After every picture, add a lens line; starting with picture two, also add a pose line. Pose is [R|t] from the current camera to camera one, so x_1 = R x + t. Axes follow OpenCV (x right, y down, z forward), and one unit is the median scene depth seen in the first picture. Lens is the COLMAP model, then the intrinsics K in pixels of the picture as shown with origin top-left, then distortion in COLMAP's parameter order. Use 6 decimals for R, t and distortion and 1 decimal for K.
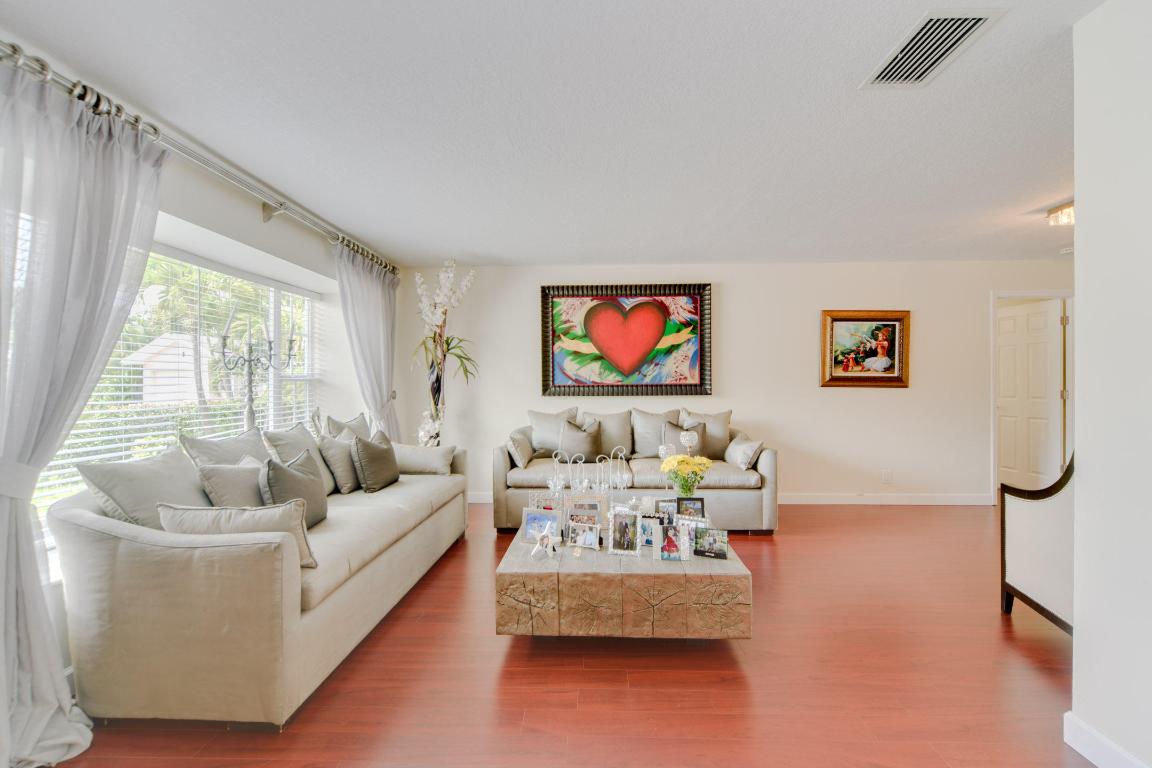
lens RADIAL K [[488.7, 0, 578.3], [0, 488.7, 384.2], [0, 0, 1]] dist [0.000932, 0.000608]
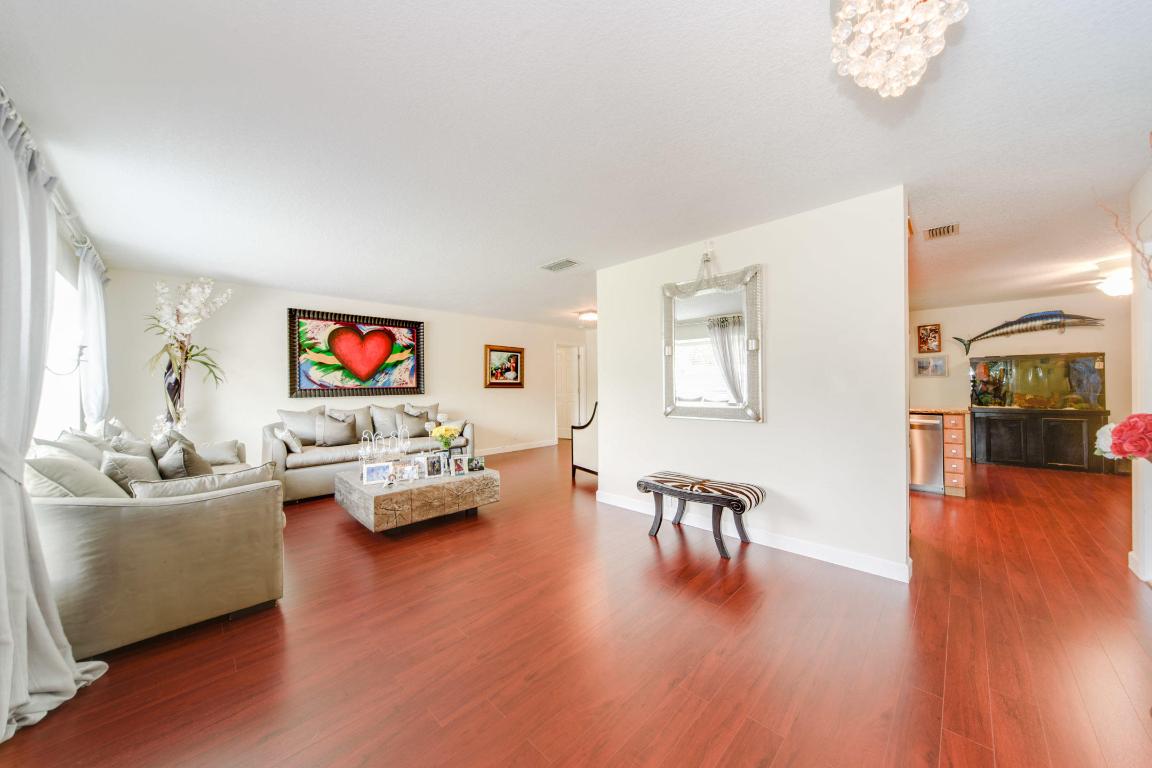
lens RADIAL K [[488.7, 0, 579.7], [0, 488.7, 383.7], [0, 0, 1]] dist [0.000932, 0.000608]
pose [[0.662799, -0.000231, 0.748797, -0.552492], [0.008537, 0.999937, -0.007248, 0.004531], [-0.748749, 0.011196, 0.662759, -0.388304]]
